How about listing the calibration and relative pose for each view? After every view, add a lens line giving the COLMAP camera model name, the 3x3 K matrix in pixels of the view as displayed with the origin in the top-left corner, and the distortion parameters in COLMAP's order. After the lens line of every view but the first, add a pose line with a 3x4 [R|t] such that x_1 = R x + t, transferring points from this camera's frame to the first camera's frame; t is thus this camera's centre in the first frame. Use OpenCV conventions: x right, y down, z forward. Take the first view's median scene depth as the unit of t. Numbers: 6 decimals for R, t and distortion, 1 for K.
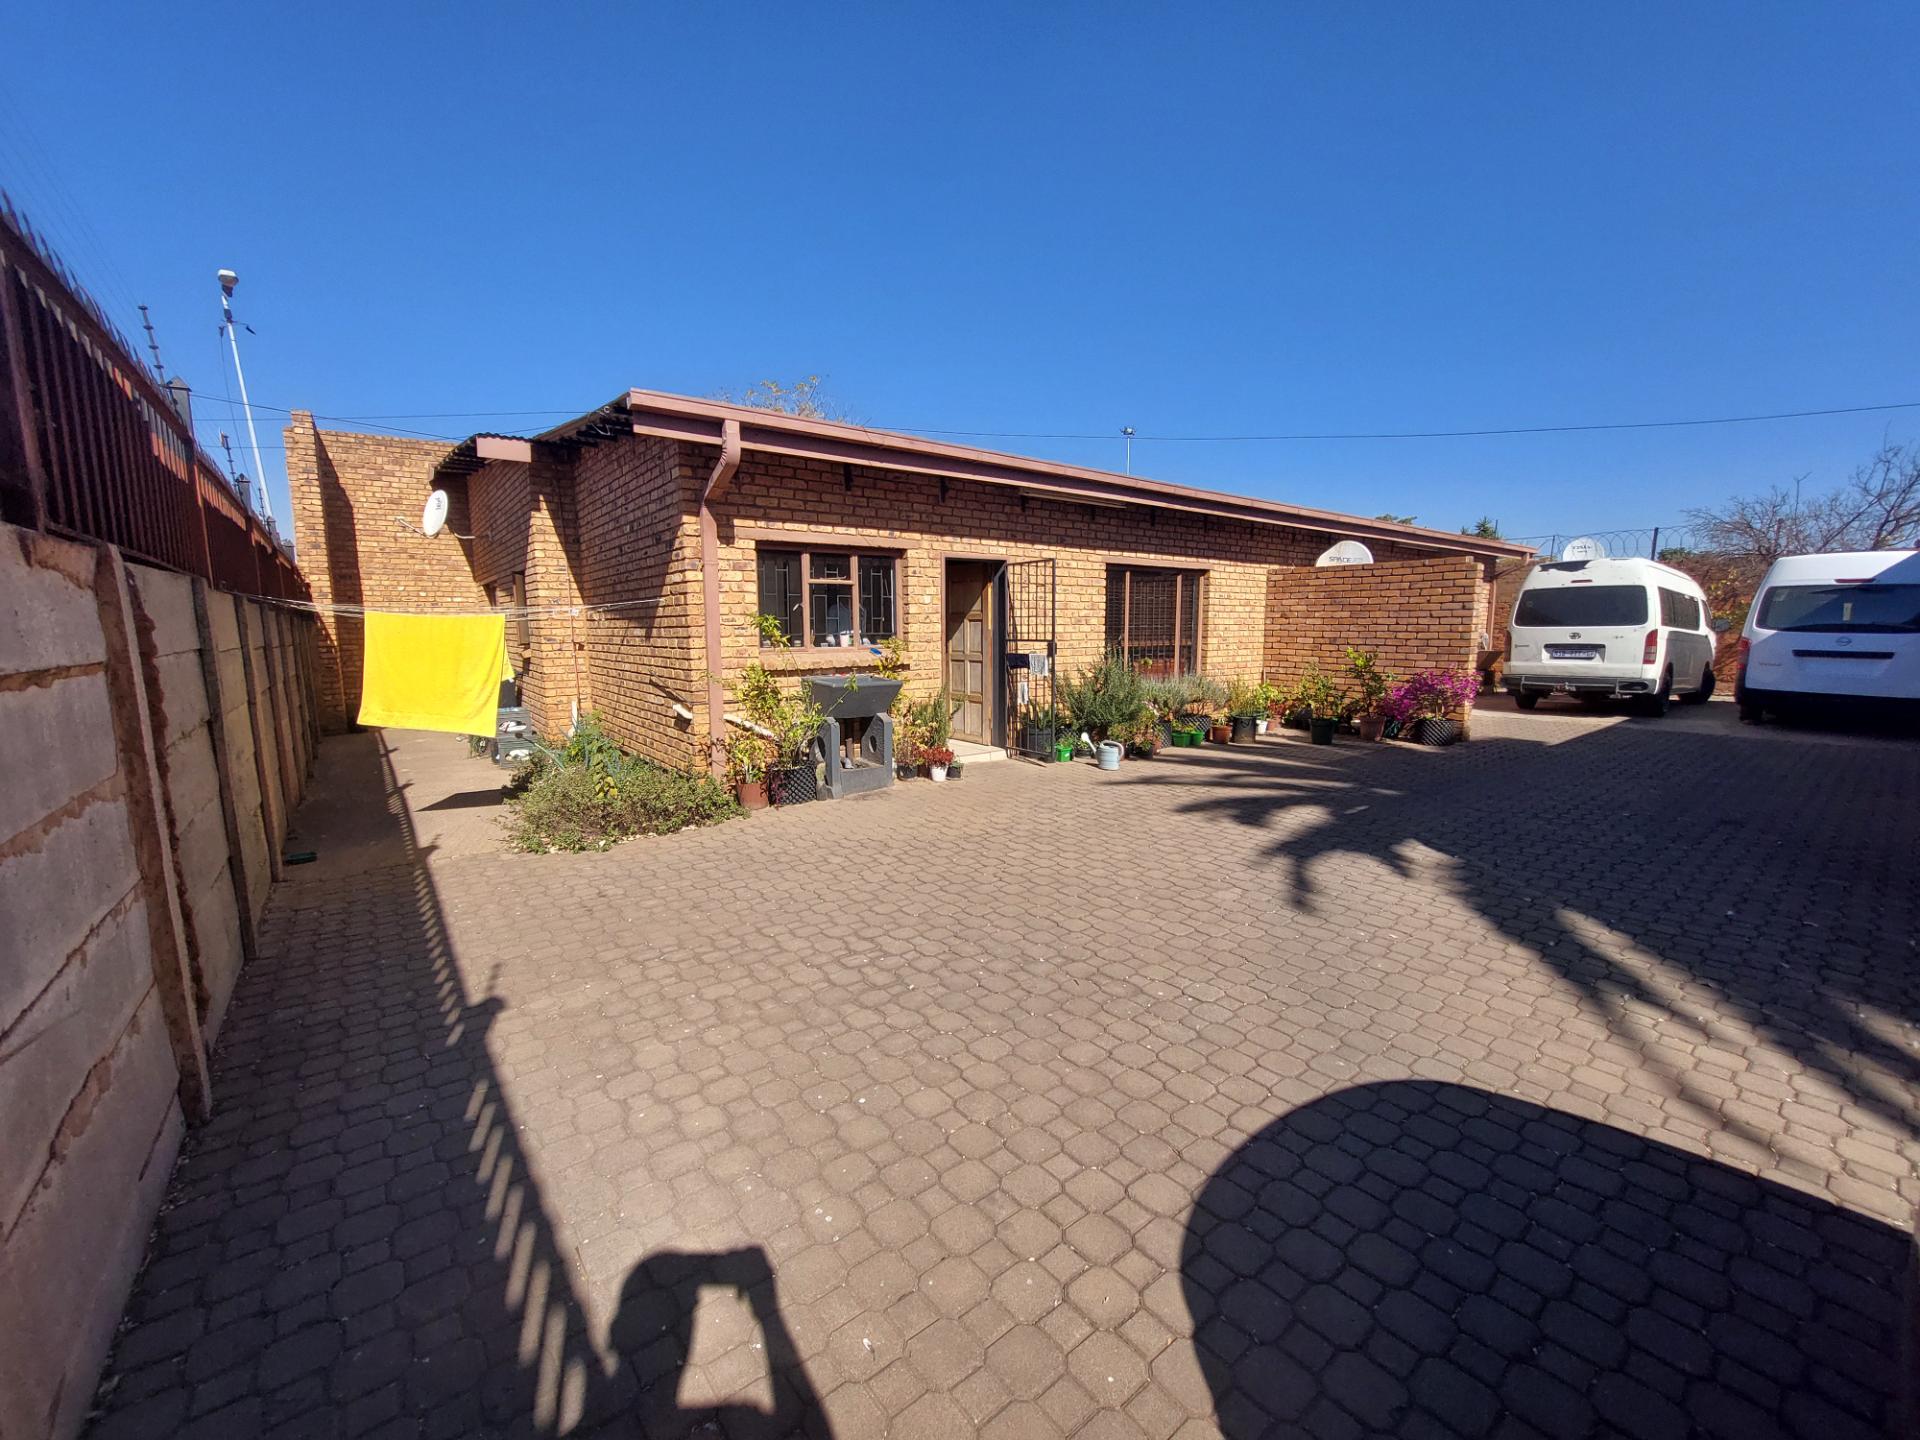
lens RADIAL K [[764.1, 0, 955.9], [0, 764.1, 709.2], [0, 0, 1]] dist [-0.012975, -0.001005]
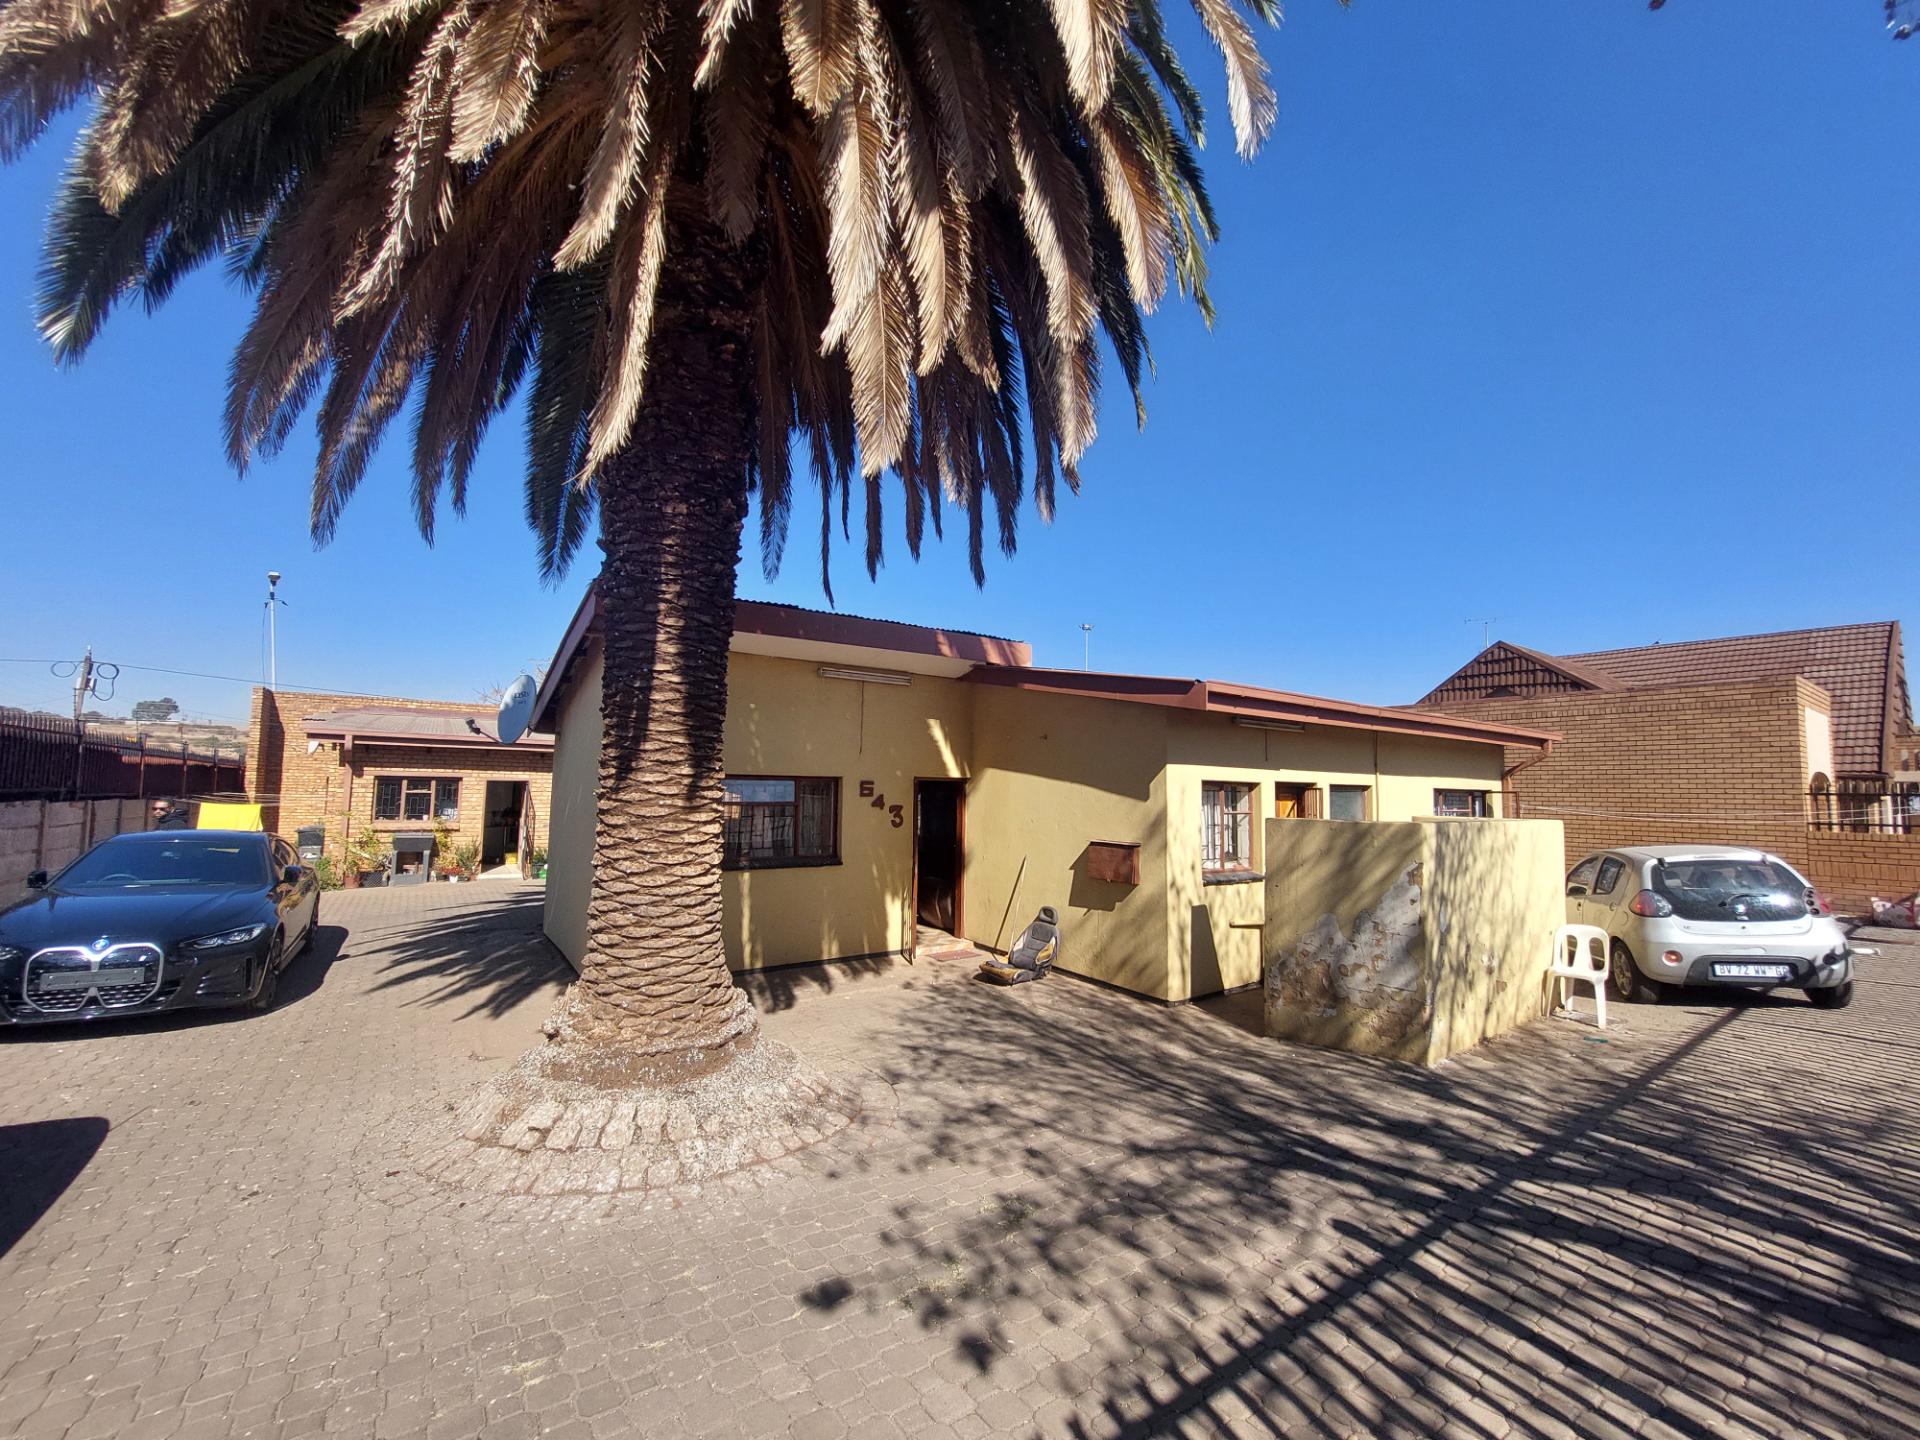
lens RADIAL K [[764.1, 0, 962.9], [0, 764.1, 724.3], [0, 0, 1]] dist [-0.012975, -0.001005]
pose [[0.998335, 0.017214, -0.055045, 1.499463], [-0.027737, 0.980102, -0.196546, 0.034141], [0.050566, 0.197746, 0.978948, -1.118872]]
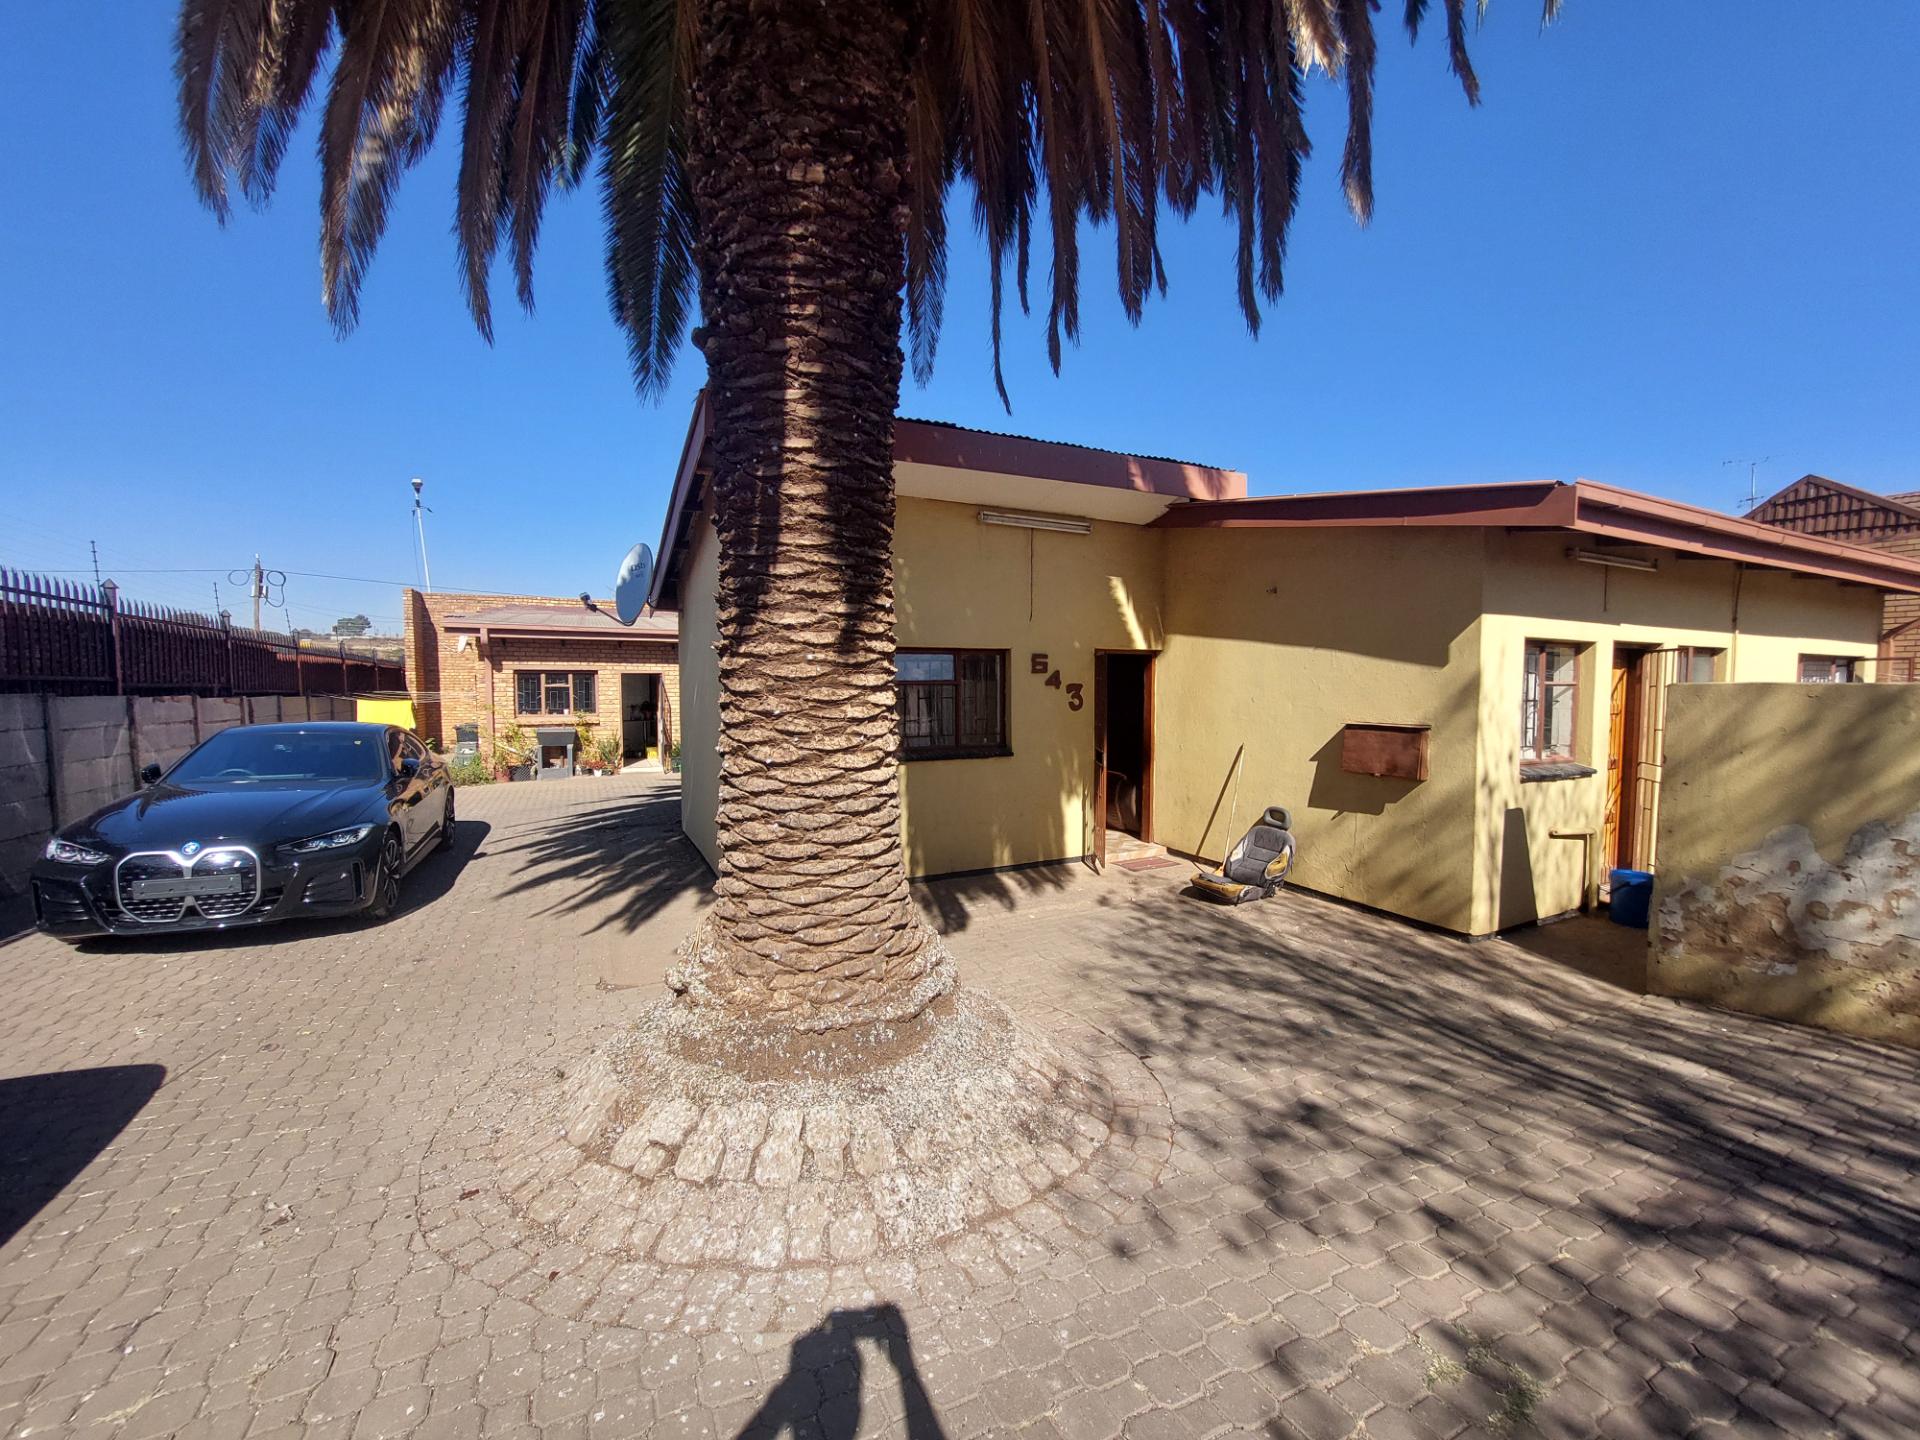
lens RADIAL K [[764.1, 0, 970.4], [0, 764.1, 724.2], [0, 0, 1]] dist [-0.012975, -0.001005]
pose [[0.980566, 0.016563, -0.195490, 1.388662], [-0.028354, 0.997933, -0.057670, 0.037789], [0.194130, 0.062092, 0.979009, -0.897857]]
